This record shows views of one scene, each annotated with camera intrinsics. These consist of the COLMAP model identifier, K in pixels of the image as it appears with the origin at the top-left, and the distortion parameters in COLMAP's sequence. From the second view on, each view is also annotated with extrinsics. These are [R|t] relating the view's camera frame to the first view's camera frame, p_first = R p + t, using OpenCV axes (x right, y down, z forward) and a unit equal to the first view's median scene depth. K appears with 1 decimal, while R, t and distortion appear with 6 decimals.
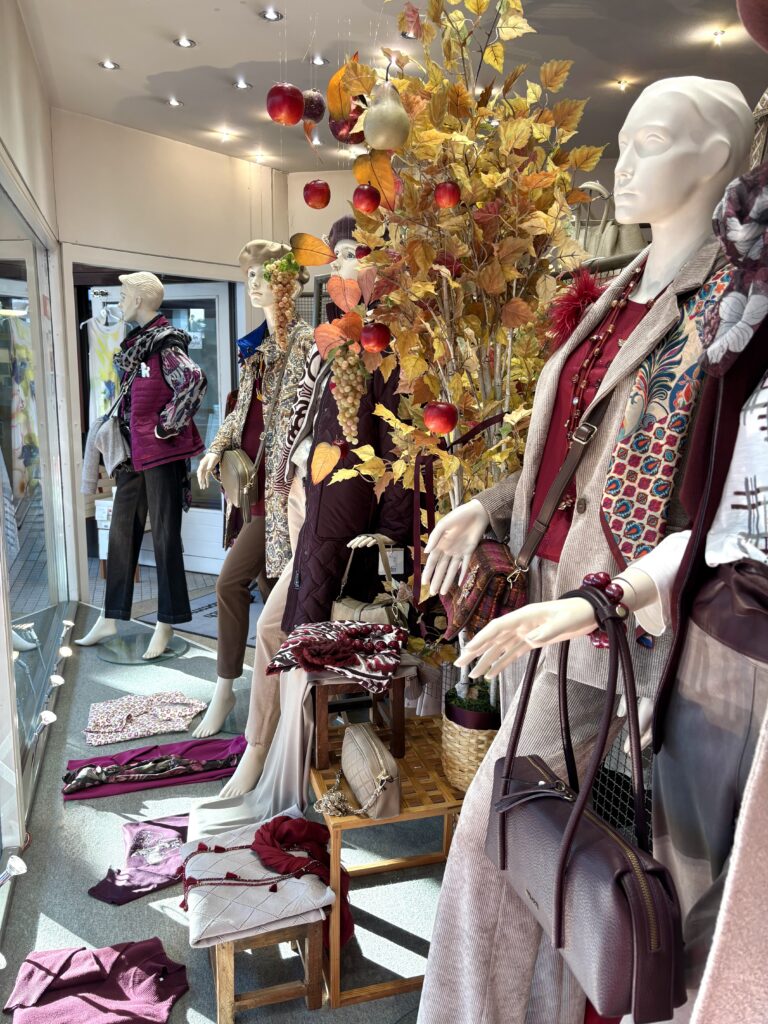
lens RADIAL K [[764.0, 0, 382.1], [0, 764.0, 521.5], [0, 0, 1]] dist [0.048753, -0.063570]
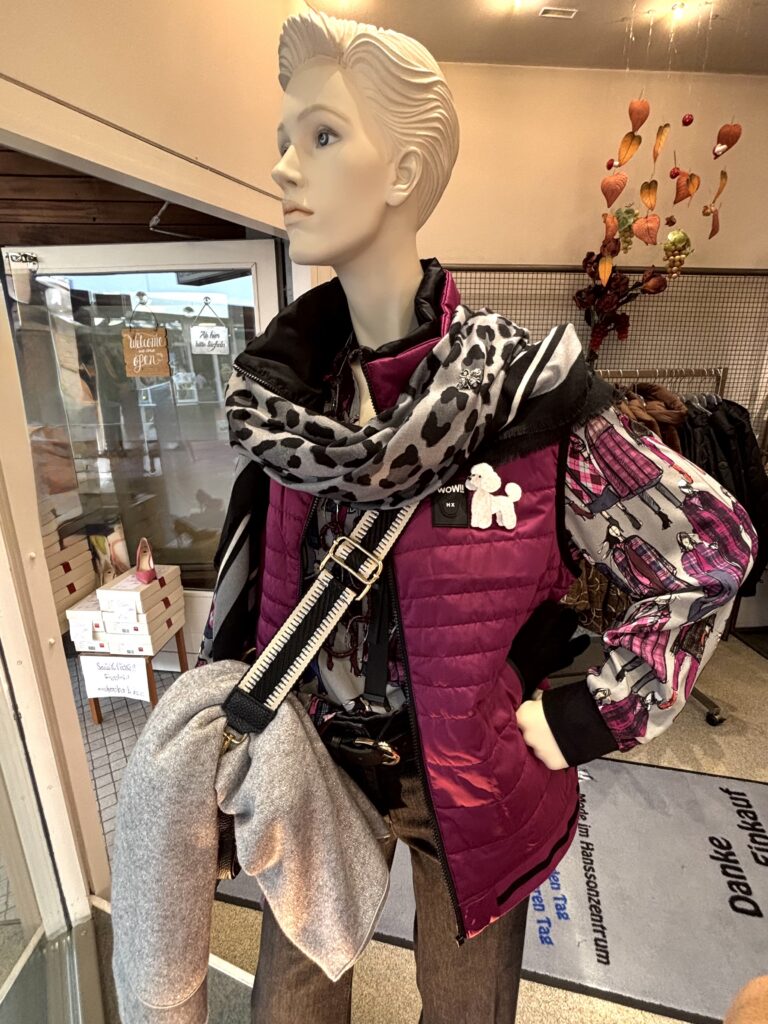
lens RADIAL K [[499.1, 0, 391.4], [0, 499.1, 512.1], [0, 0, 1]] dist [0.000945, 0.009262]
pose [[0.950530, -0.071529, 0.302286, -0.383123], [0.040572, 0.993379, 0.107483, -0.210491], [-0.307973, -0.089901, 0.947138, 0.870456]]
